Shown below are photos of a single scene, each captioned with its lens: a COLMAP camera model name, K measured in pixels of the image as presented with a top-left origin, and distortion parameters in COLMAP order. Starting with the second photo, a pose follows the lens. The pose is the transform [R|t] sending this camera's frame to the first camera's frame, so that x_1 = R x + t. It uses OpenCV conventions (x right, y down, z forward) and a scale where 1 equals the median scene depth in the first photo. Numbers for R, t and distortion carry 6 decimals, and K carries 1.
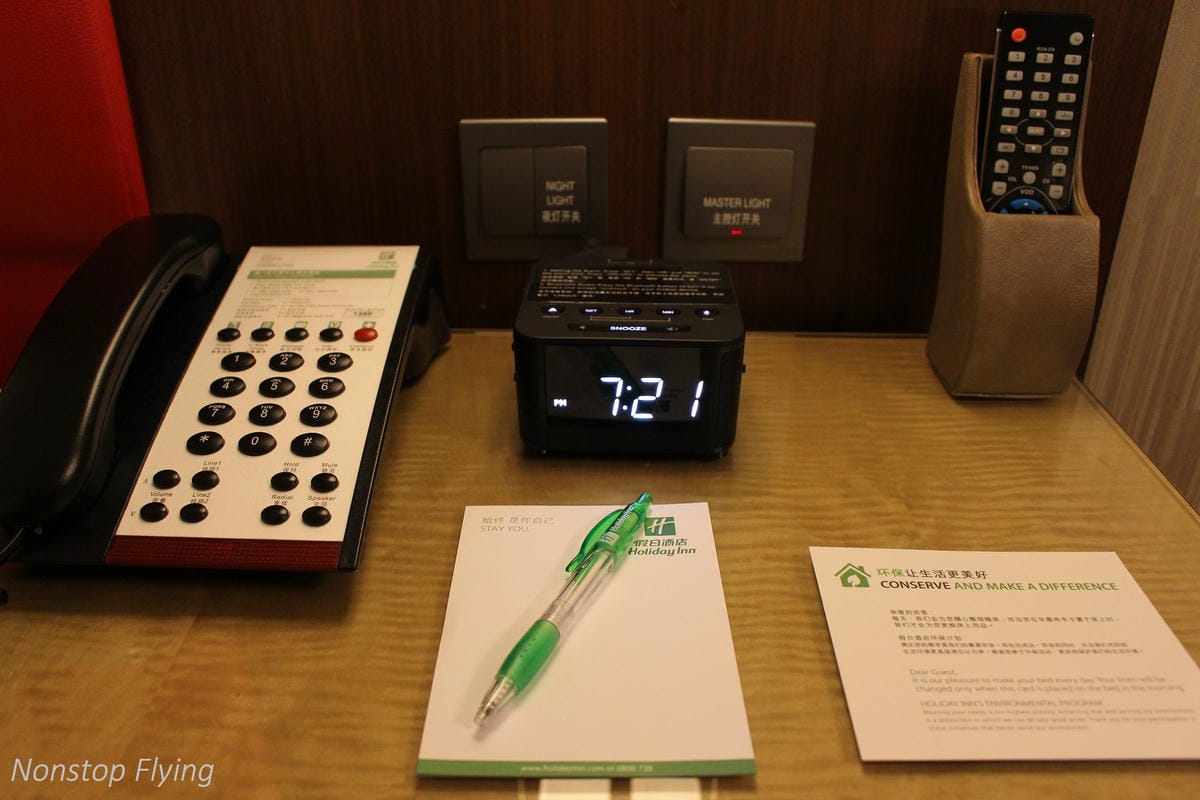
lens RADIAL K [[998.9, 0, 599.1], [0, 998.9, 387.2], [0, 0, 1]] dist [-0.156491, 0.132547]
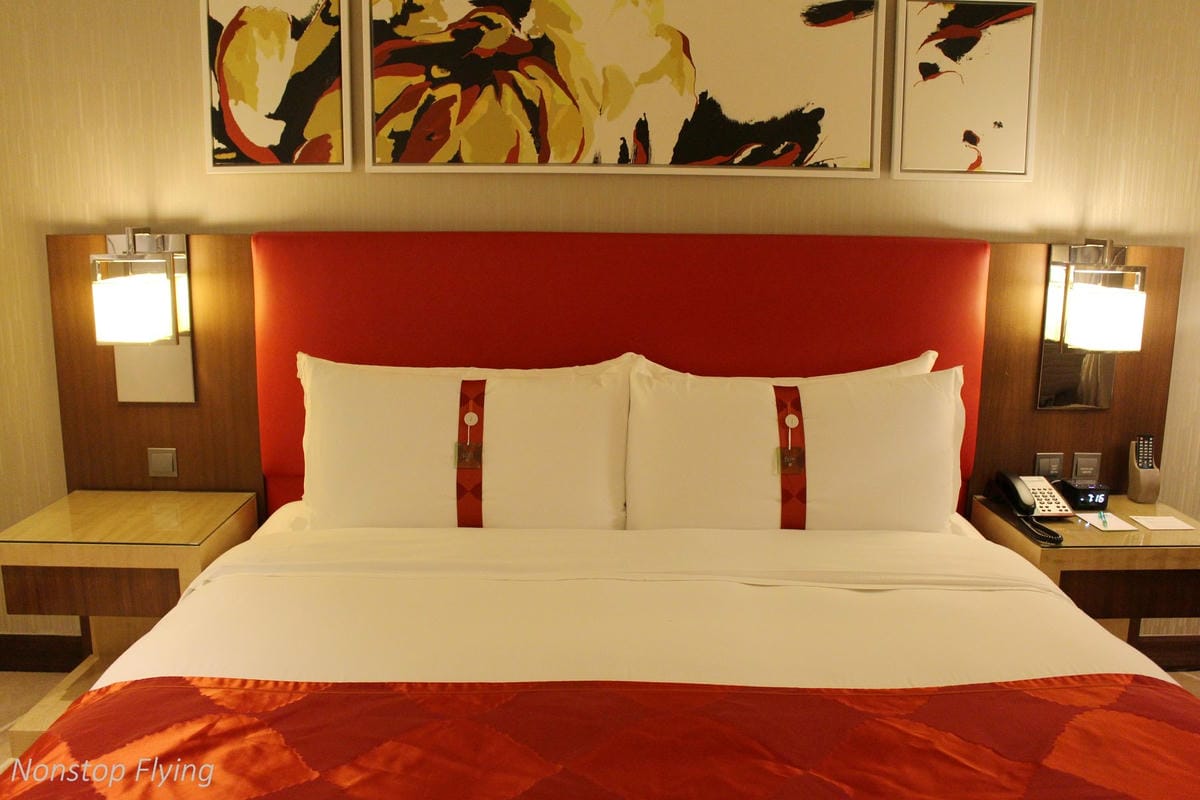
lens RADIAL K [[998.9, 0, 599.1], [0, 998.9, 387.2], [0, 0, 1]] dist [-0.156491, 0.132547]
pose [[0.999378, -0.000331, 0.035273, -3.850072], [0.010519, 0.957259, -0.289040, 1.245994], [-0.033670, 0.289231, 0.956667, -5.750330]]
